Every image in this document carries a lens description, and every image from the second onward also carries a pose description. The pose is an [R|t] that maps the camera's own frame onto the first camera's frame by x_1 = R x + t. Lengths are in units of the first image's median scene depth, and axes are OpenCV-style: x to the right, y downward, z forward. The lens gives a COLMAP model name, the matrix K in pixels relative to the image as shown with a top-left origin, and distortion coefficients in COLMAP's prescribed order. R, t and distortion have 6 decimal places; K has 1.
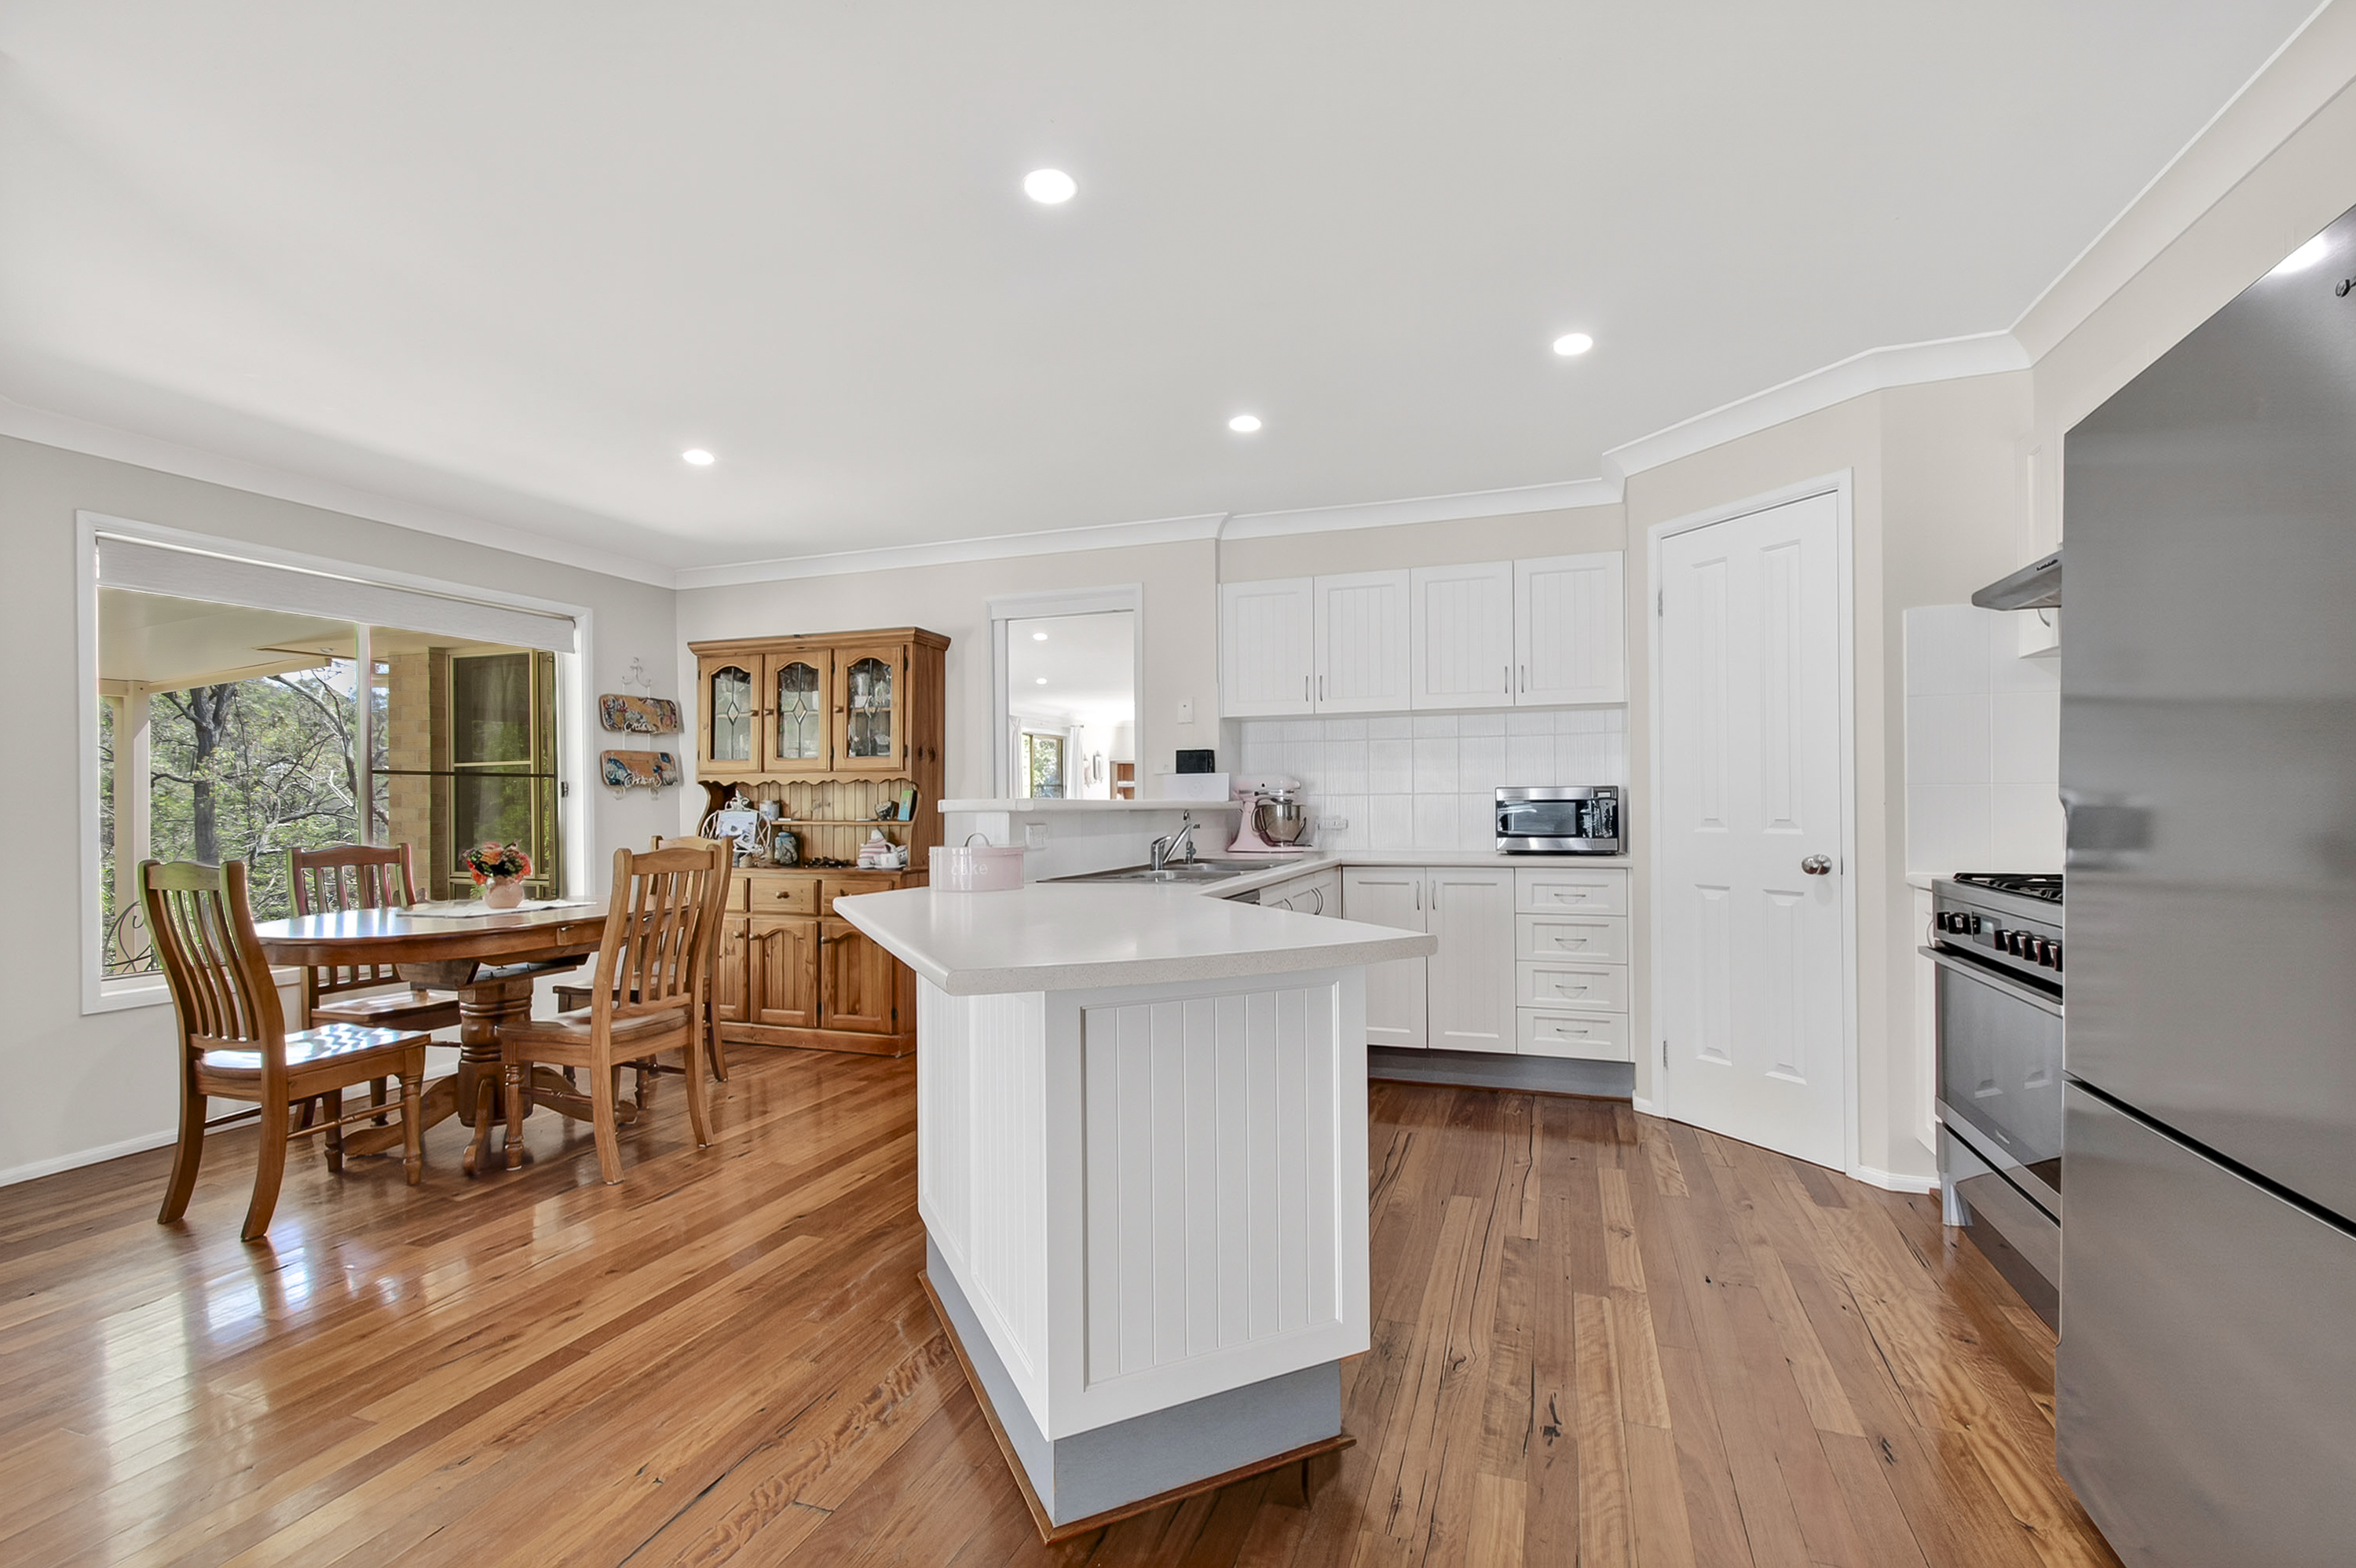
lens RADIAL K [[1044.6, 0, 1179.2], [0, 1044.6, 791.6], [0, 0, 1]] dist [-0.019232, 0.000800]
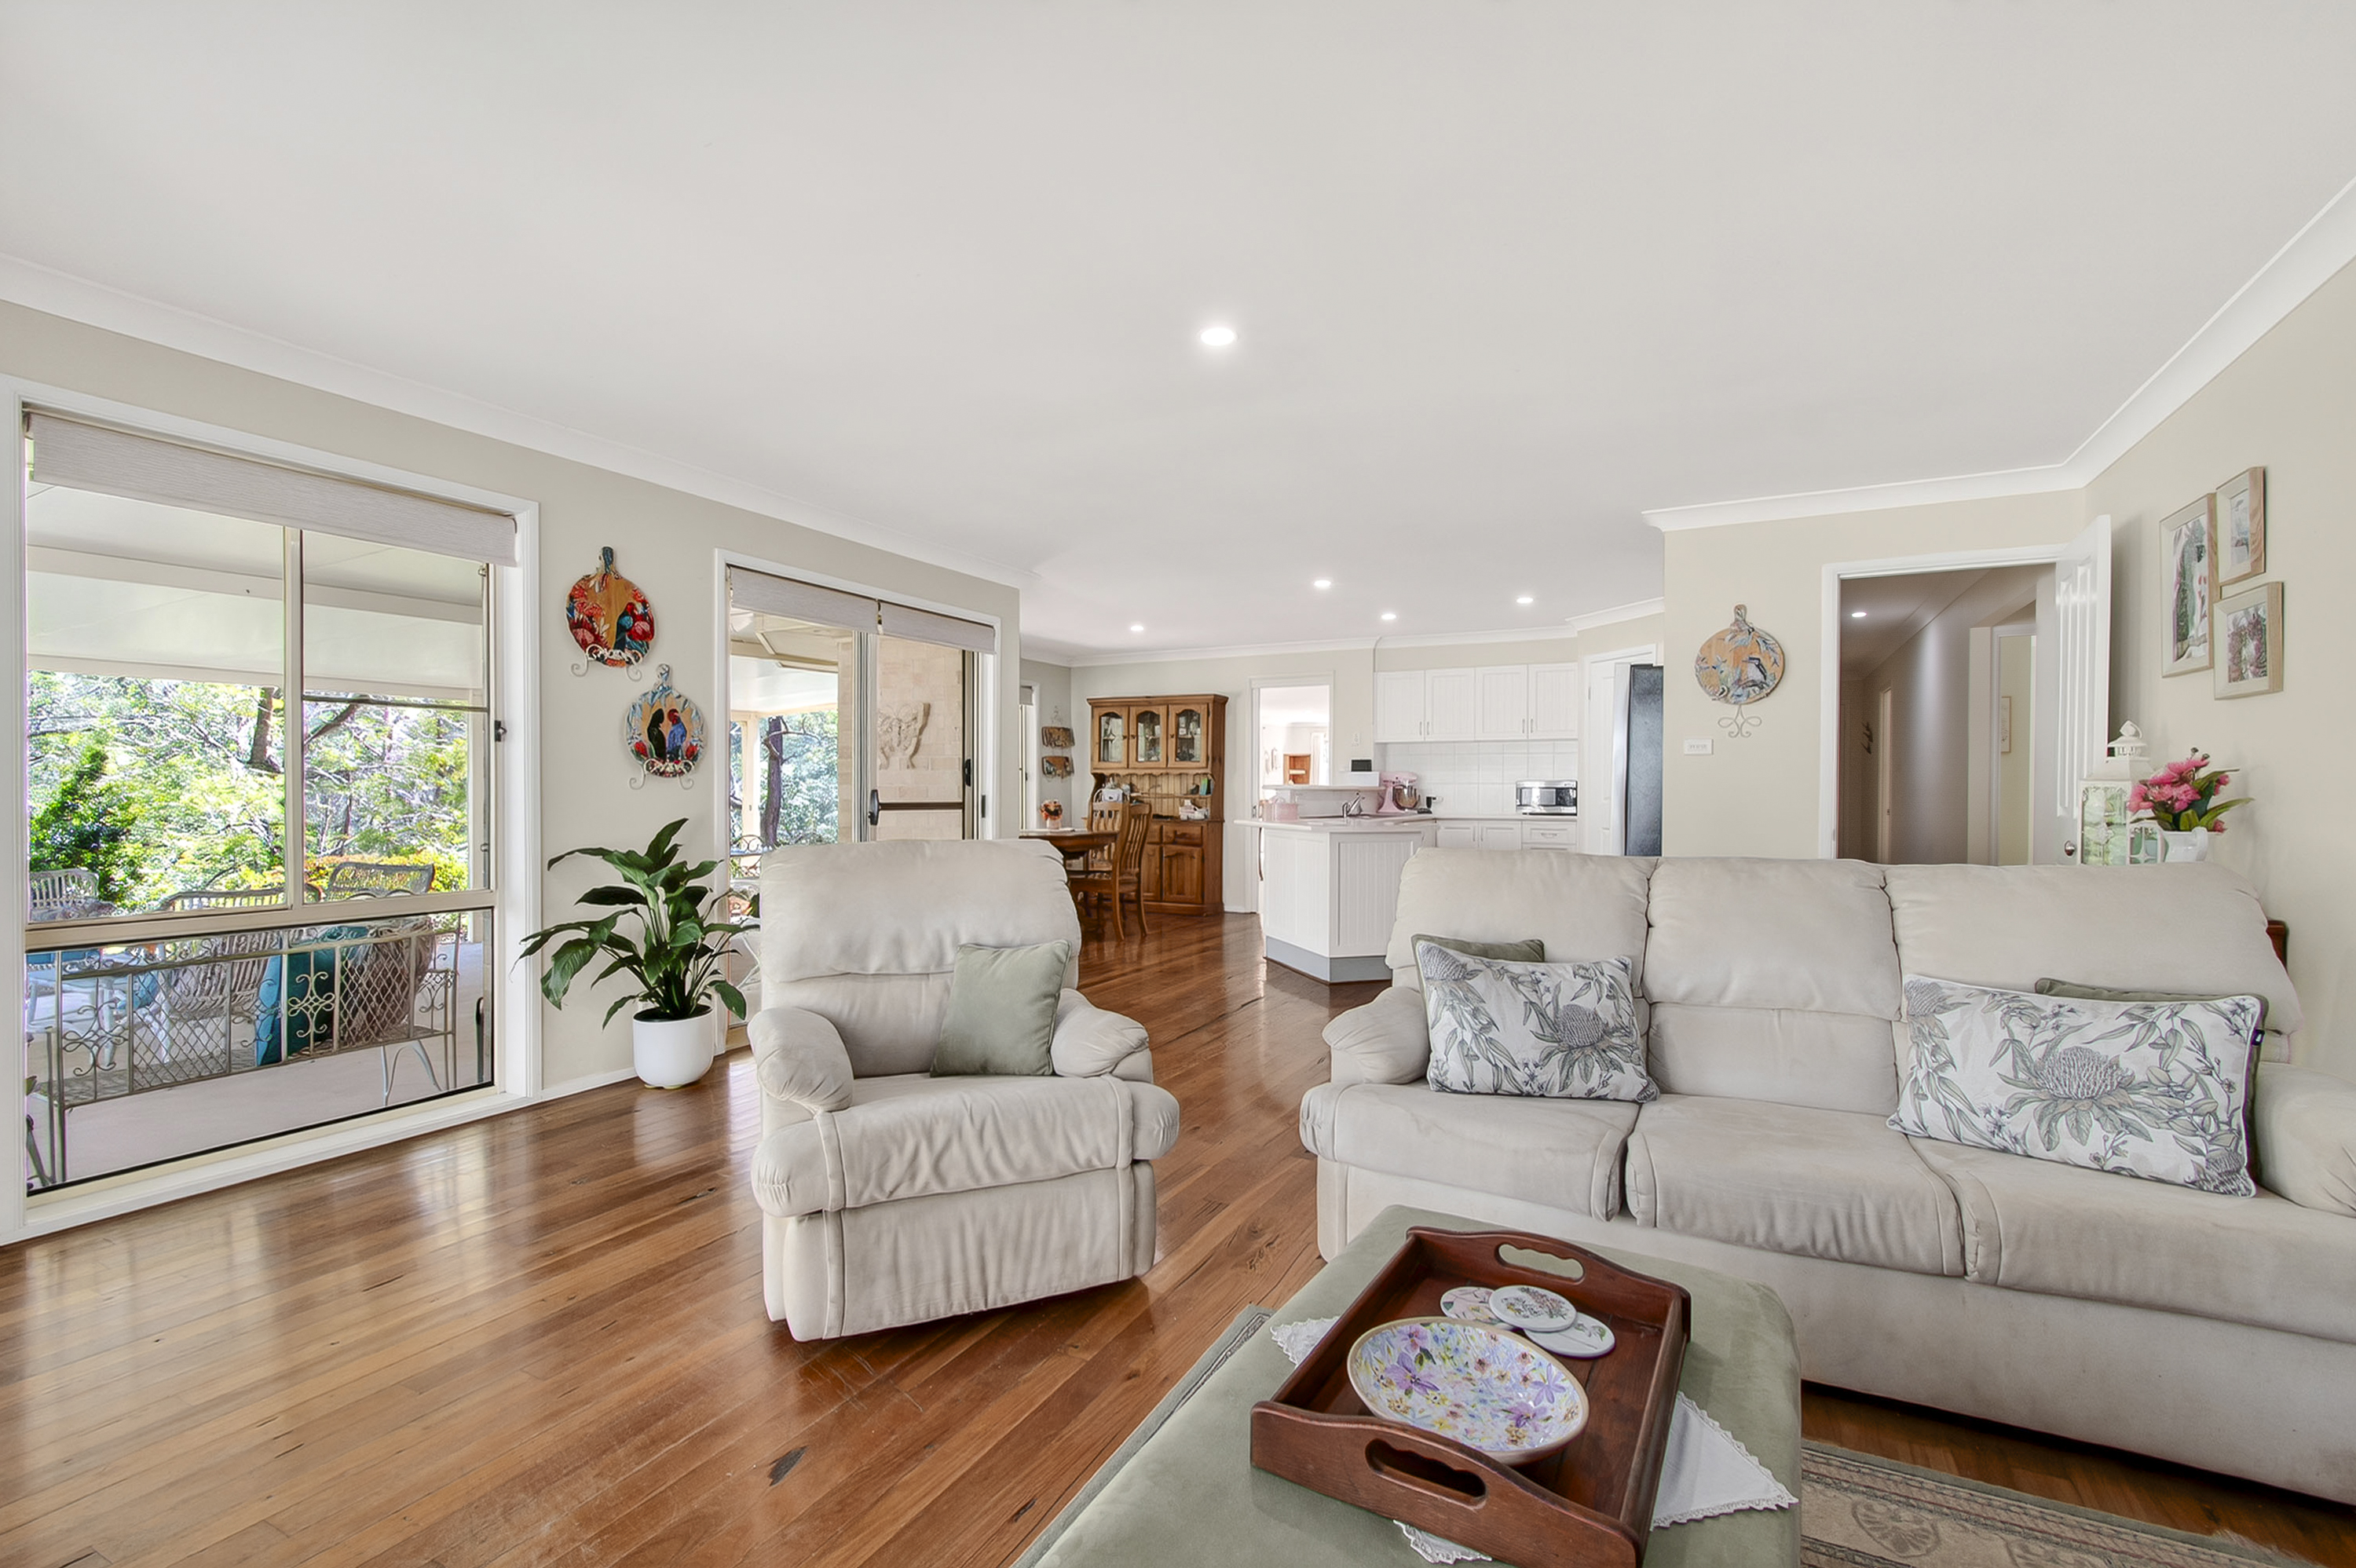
lens RADIAL K [[1044.6, 0, 1171.6], [0, 1044.6, 790.6], [0, 0, 1]] dist [-0.019232, 0.000800]
pose [[0.988021, 0.011207, -0.153911, -0.030907], [-0.009160, 0.999860, 0.014002, -0.005819], [0.154046, -0.012425, 0.987985, -0.867718]]
